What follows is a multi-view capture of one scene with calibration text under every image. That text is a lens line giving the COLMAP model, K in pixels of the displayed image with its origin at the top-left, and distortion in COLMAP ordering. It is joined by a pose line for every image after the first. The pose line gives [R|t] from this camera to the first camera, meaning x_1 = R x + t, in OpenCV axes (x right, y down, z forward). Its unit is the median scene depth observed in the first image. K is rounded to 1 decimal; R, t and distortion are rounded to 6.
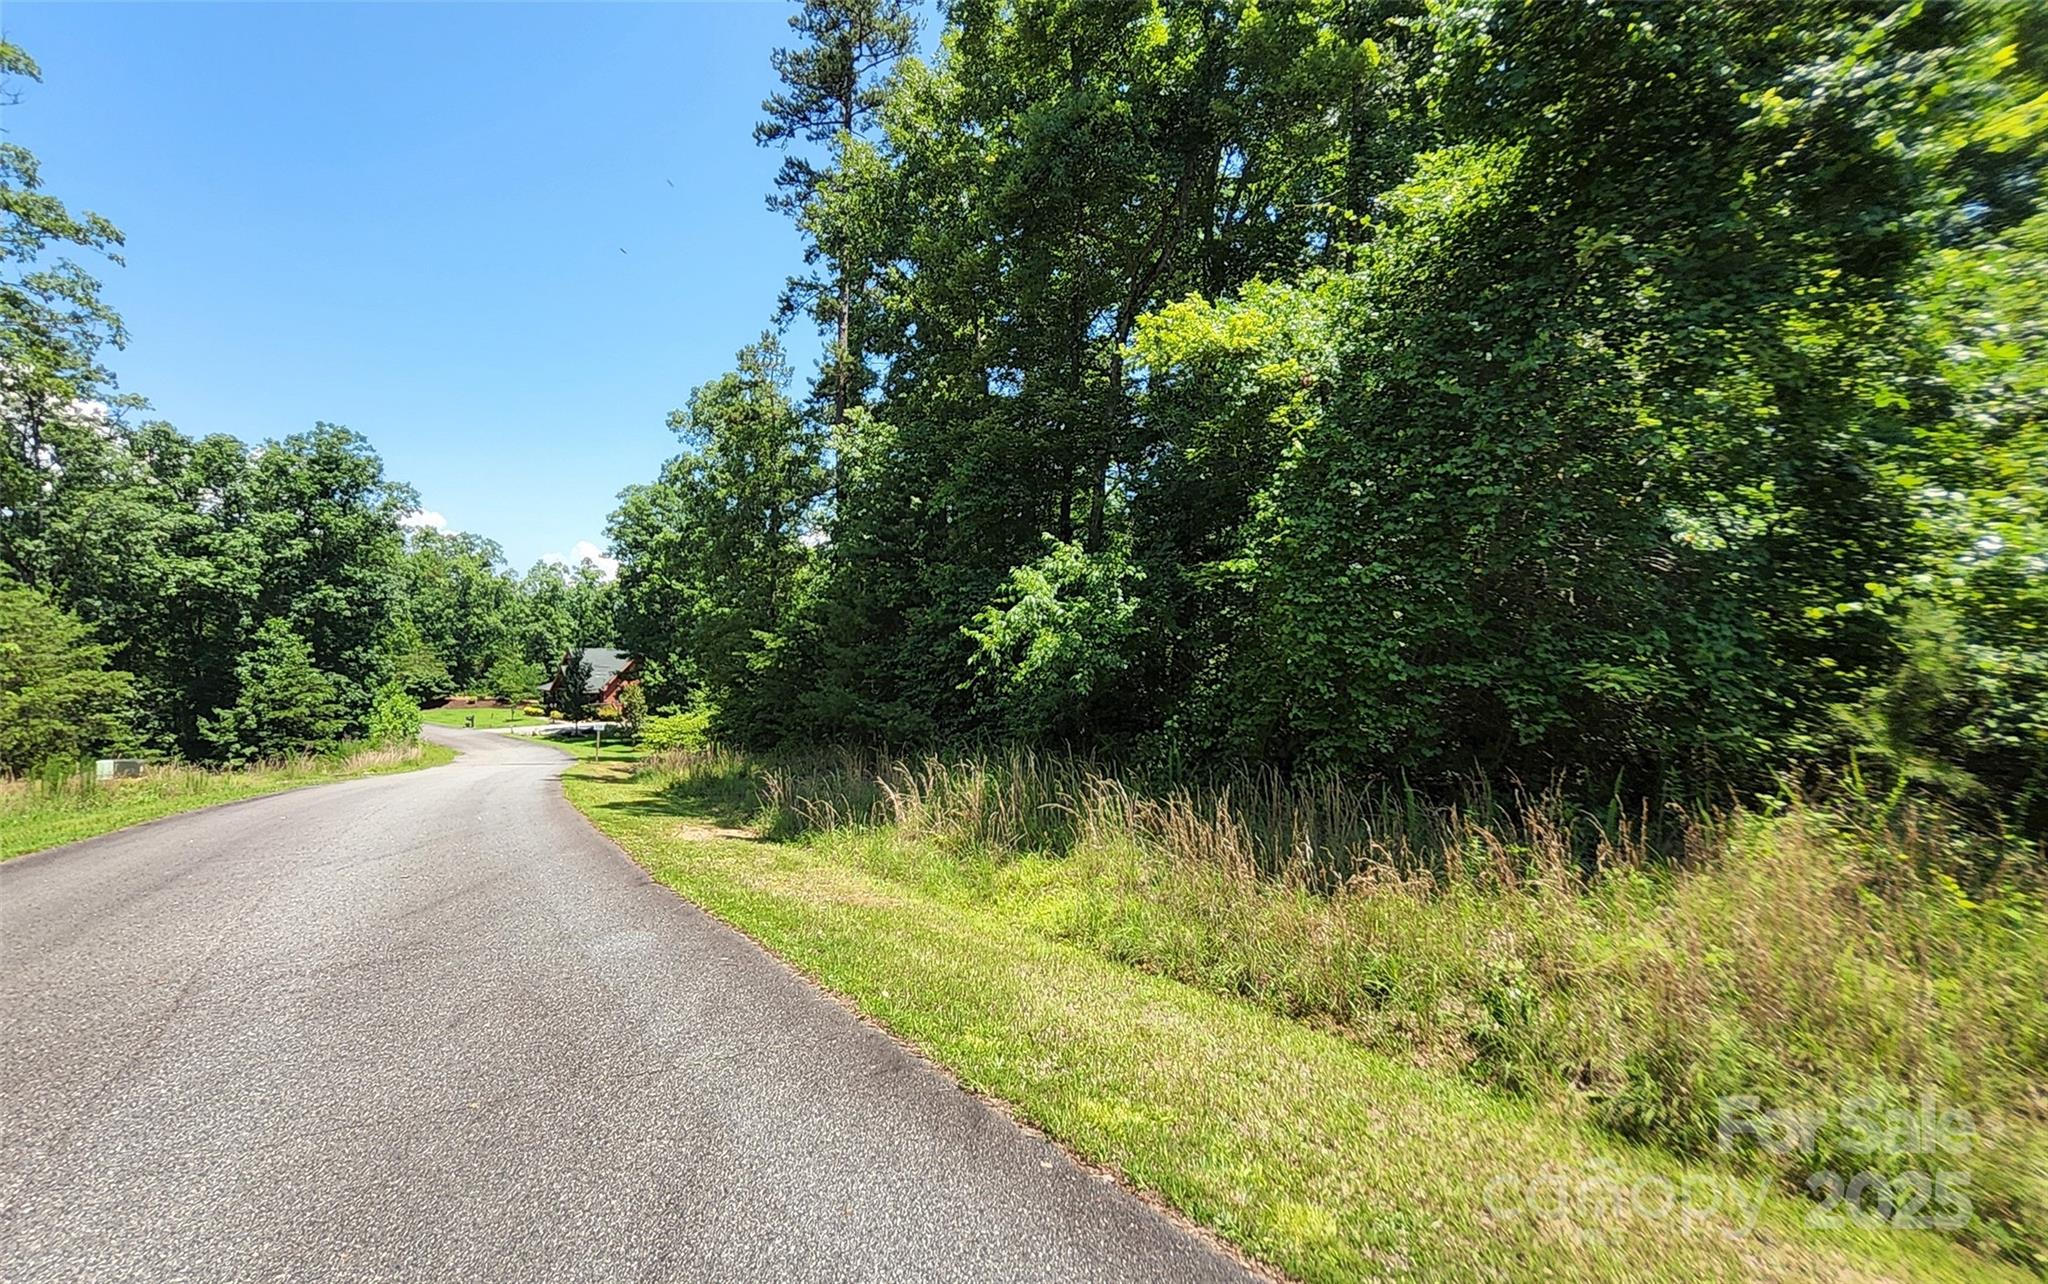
lens RADIAL K [[795.0, 0, 1024.0], [0, 795.0, 642.0], [0, 0, 1]] dist [-0.018495, 0.000012]
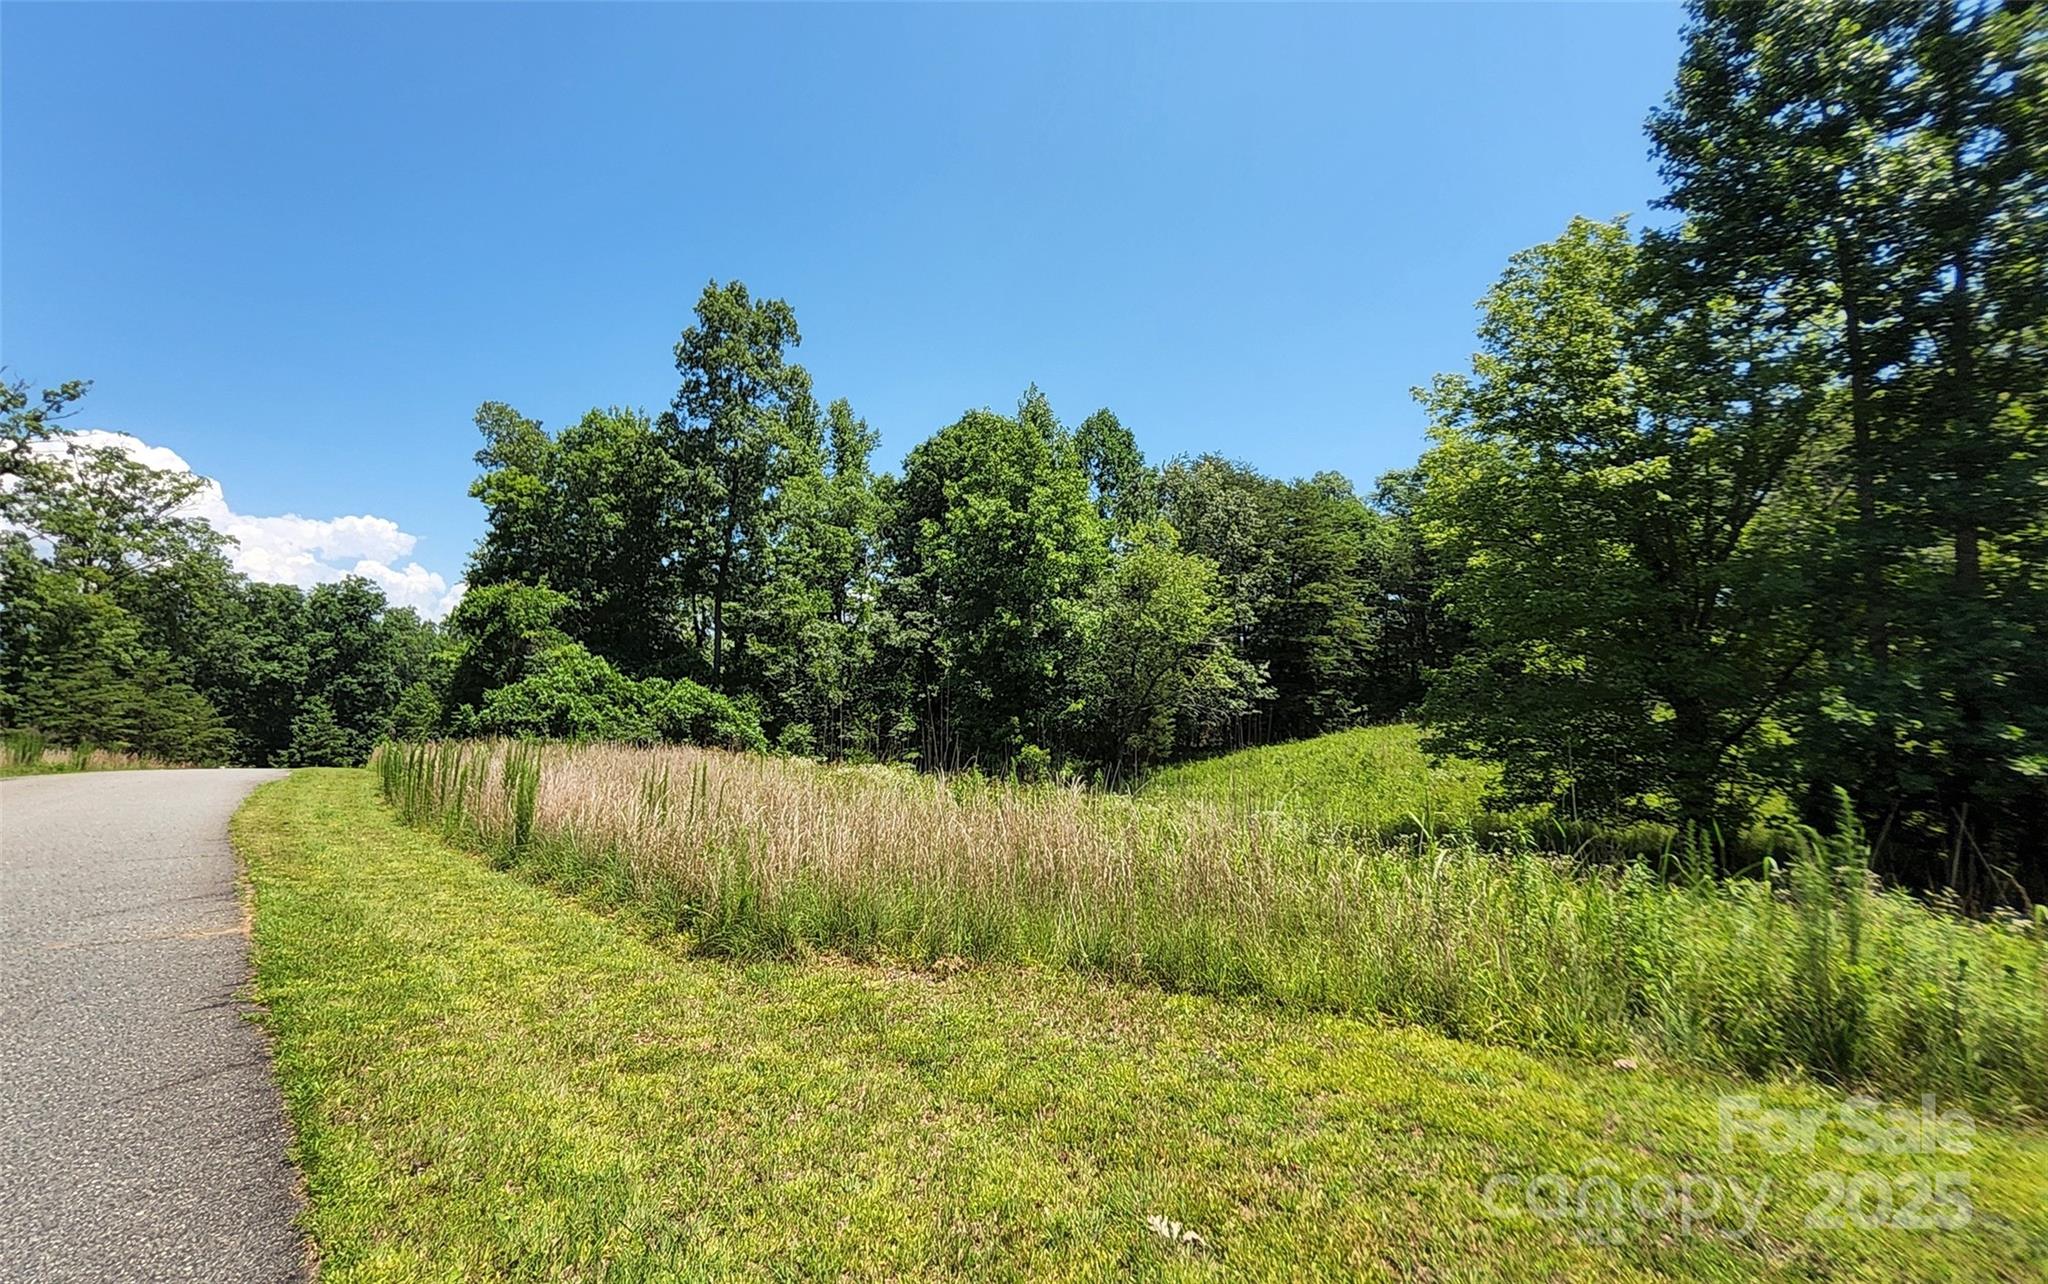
lens RADIAL K [[795.0, 0, 1024.0], [0, 795.0, 642.0], [0, 0, 1]] dist [-0.018495, 0.000012]
pose [[0.997988, -0.013603, -0.061934, 0.670026], [0.009676, 0.997950, -0.063261, -0.024577], [0.062667, 0.062535, 0.996073, -0.589165]]
